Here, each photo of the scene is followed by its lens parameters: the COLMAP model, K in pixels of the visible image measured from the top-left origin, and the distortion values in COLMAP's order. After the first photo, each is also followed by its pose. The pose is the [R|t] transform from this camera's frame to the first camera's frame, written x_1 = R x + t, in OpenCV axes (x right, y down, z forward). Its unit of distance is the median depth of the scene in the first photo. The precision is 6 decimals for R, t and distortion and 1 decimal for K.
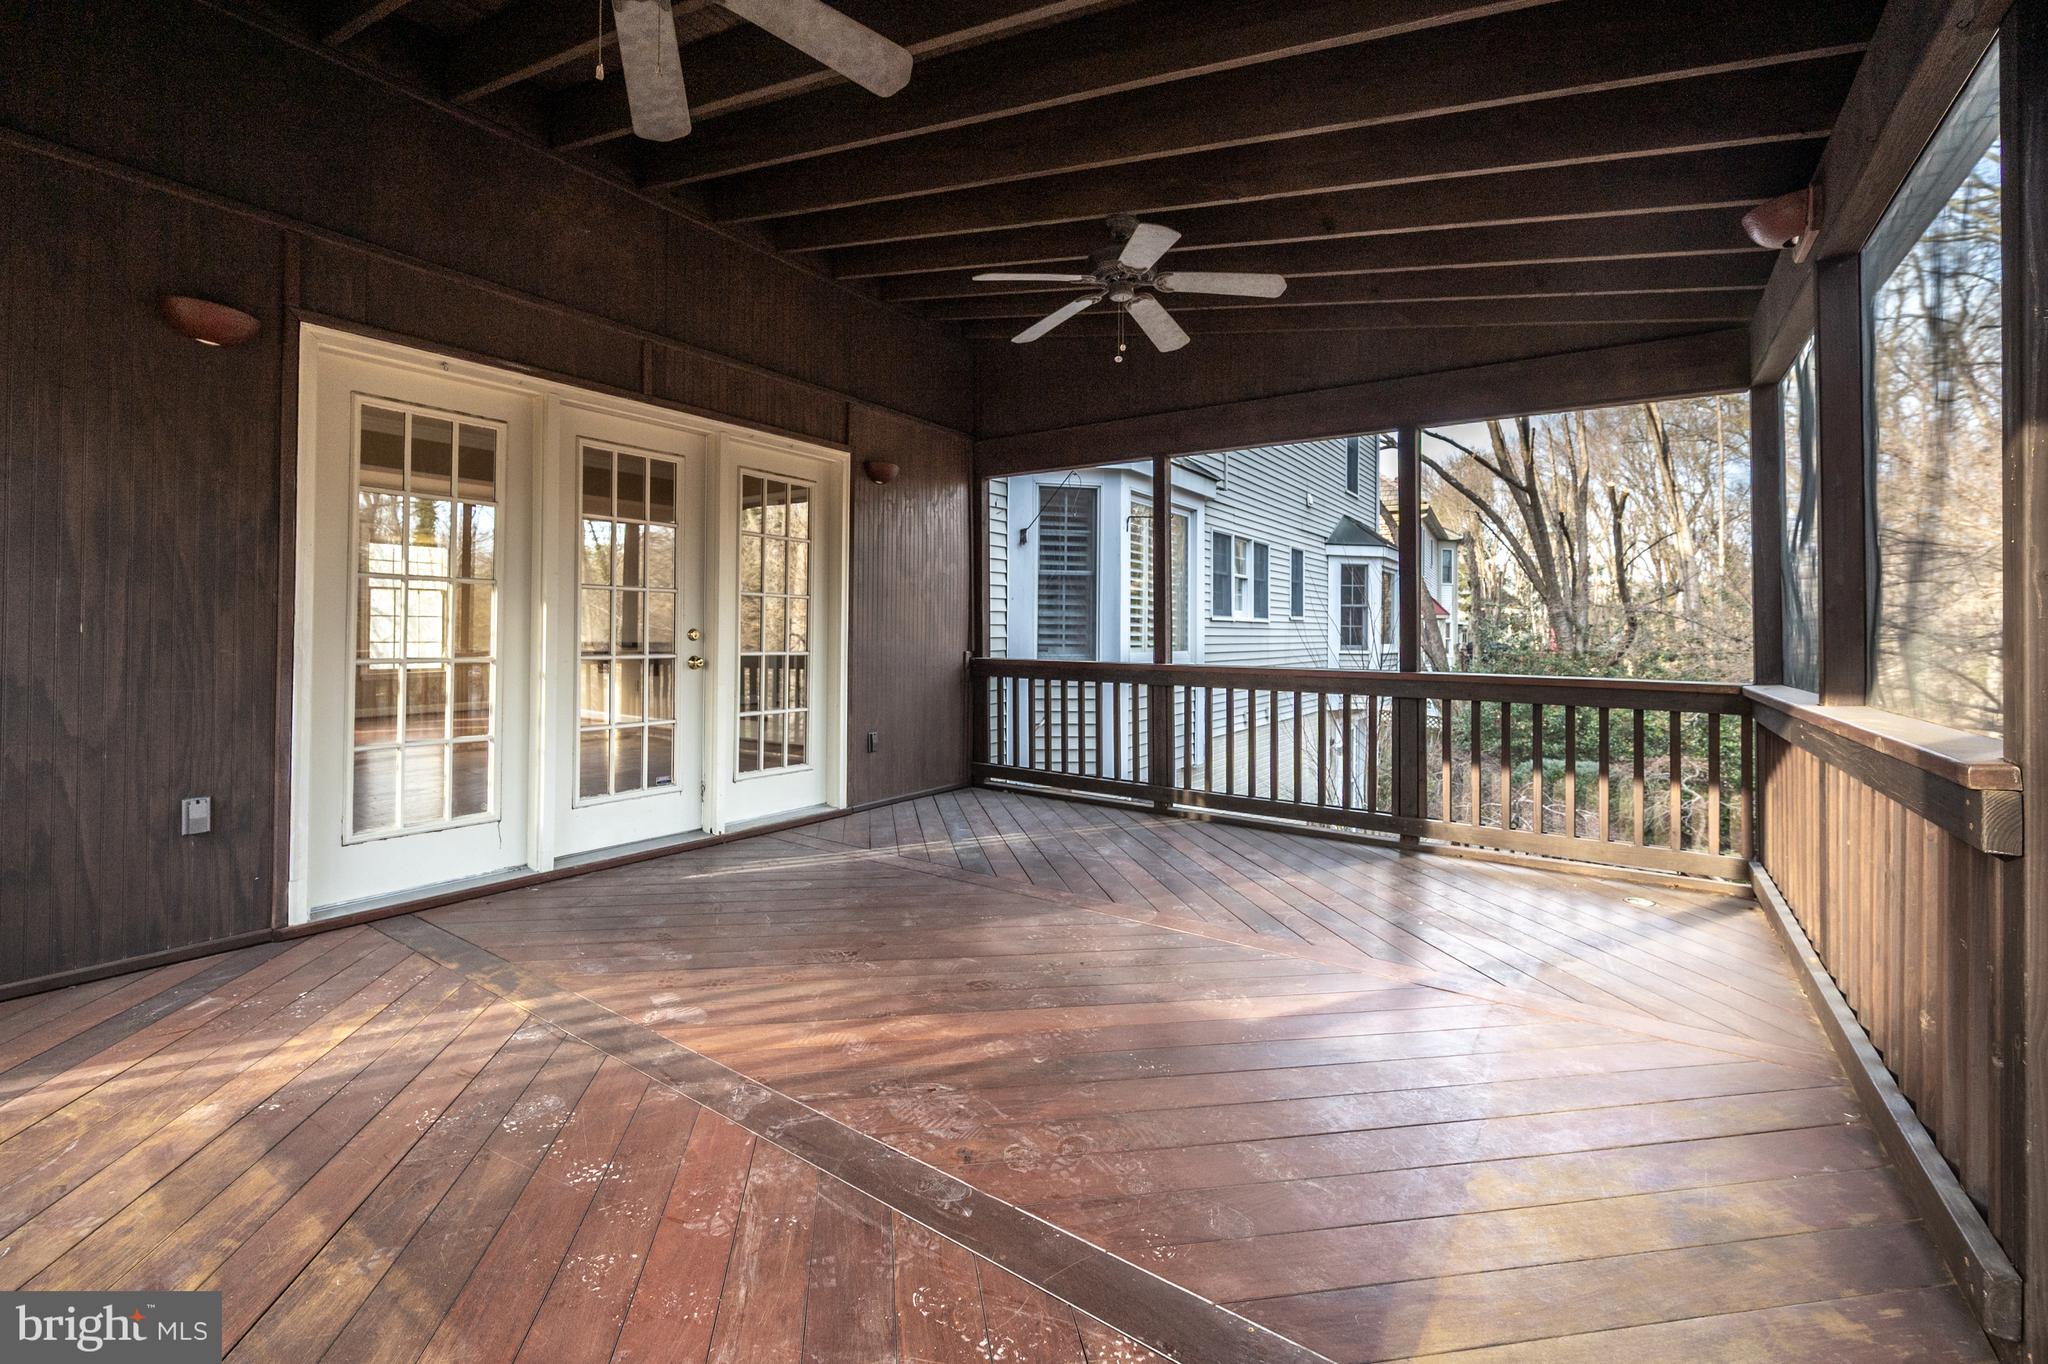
lens RADIAL K [[878.6, 0, 999.8], [0, 878.6, 628.7], [0, 0, 1]] dist [-0.000161, 0.000032]
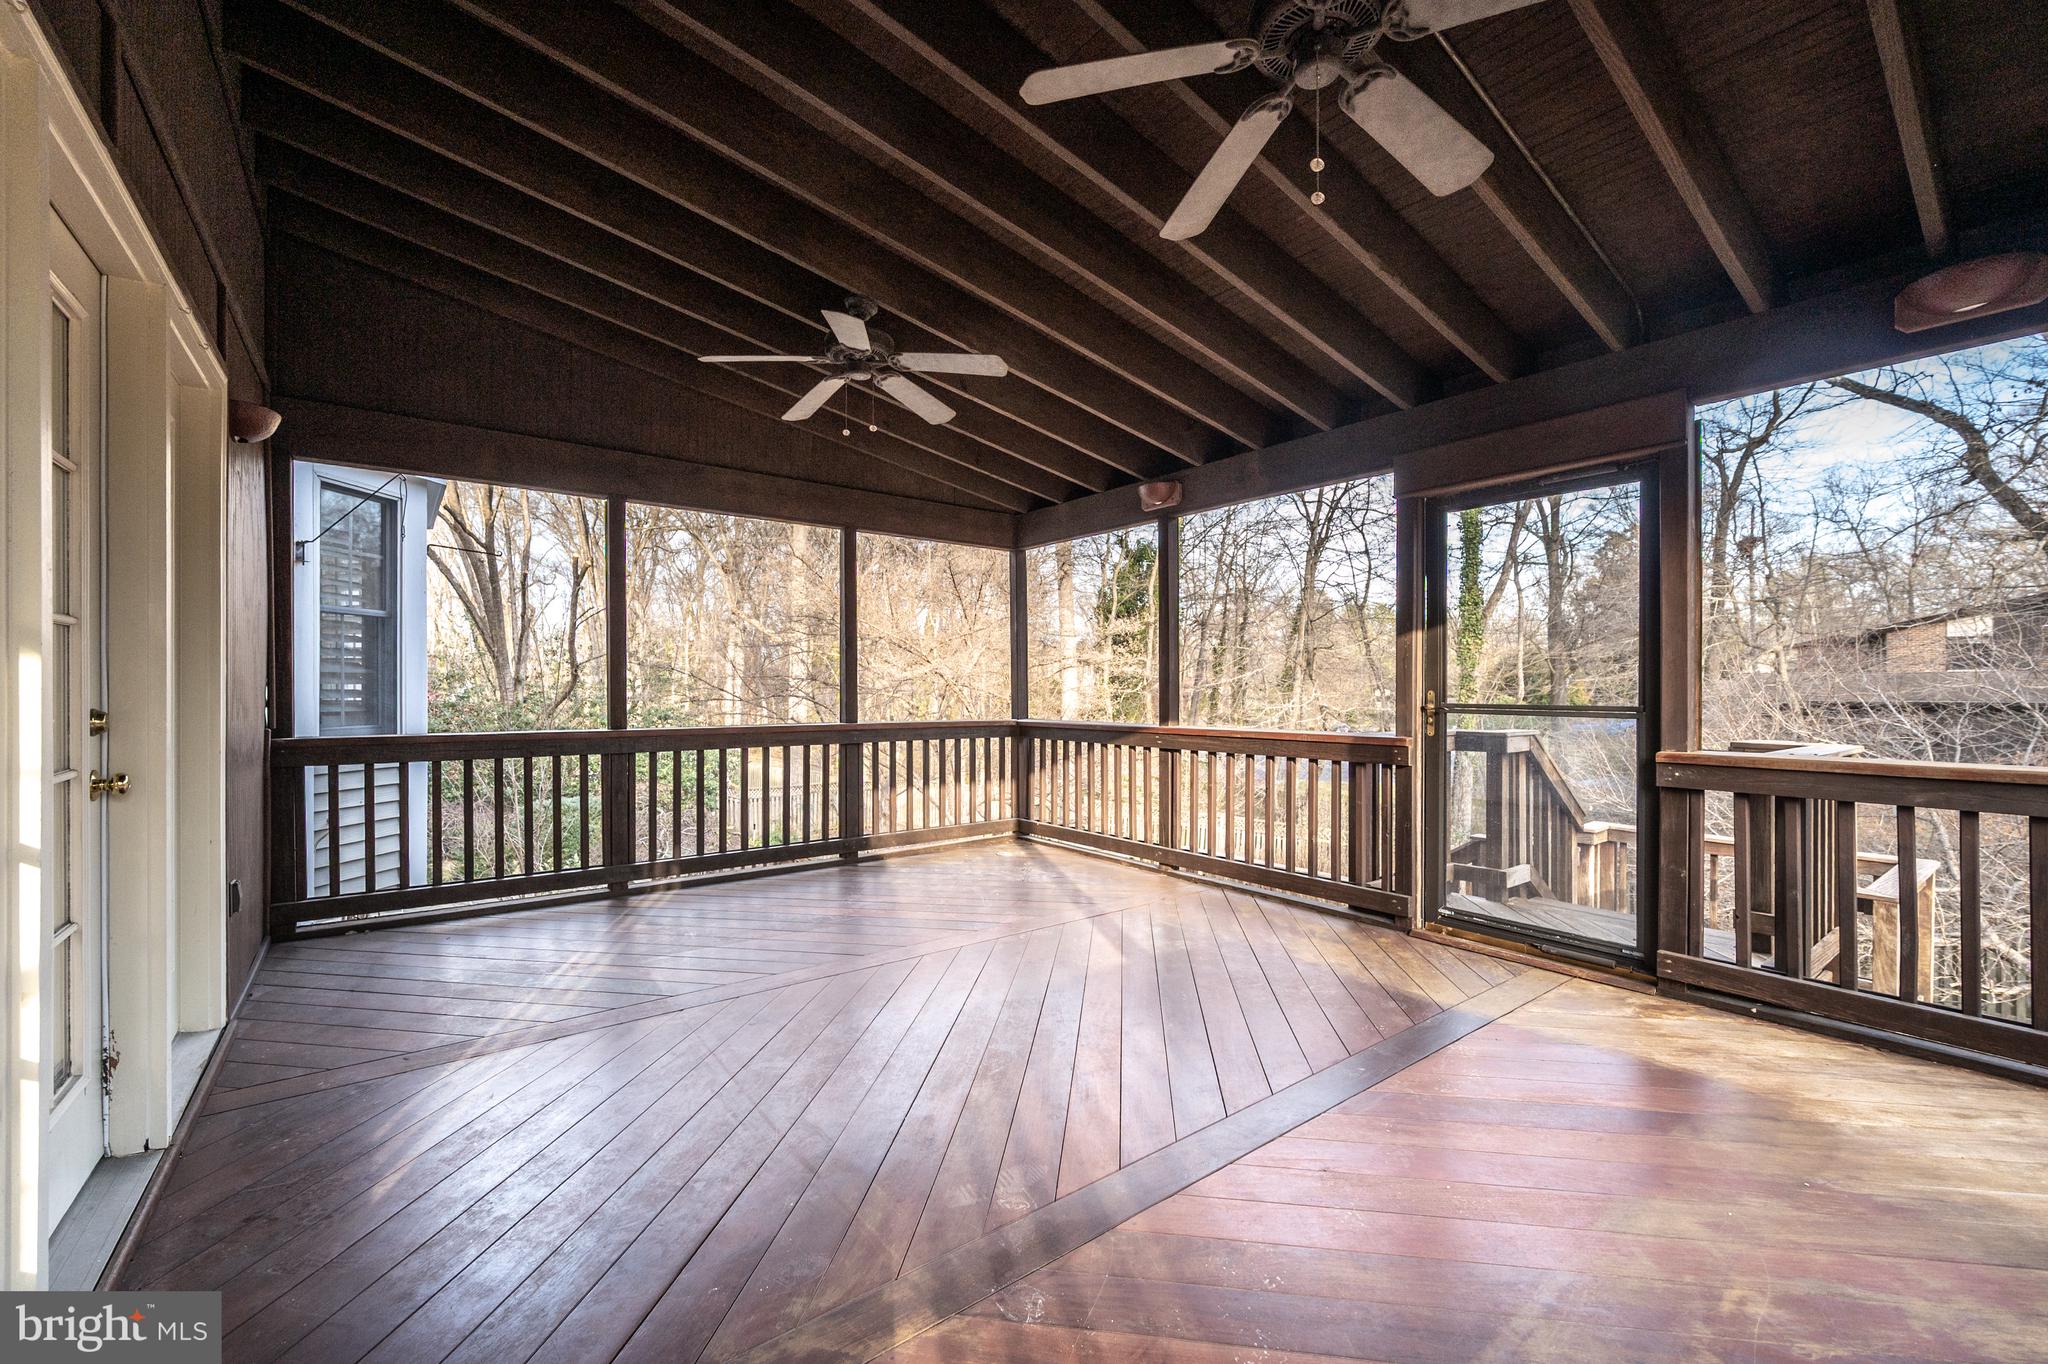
lens RADIAL K [[820.1, 0, 1018.1], [0, 820.1, 677.1], [0, 0, 1]] dist [0.000043, -0.000042]
pose [[0.277570, 0.007418, 0.960677, -0.490644], [0.001761, 0.999965, -0.008230, -0.005485], [-0.960704, 0.003976, 0.277547, 0.357799]]
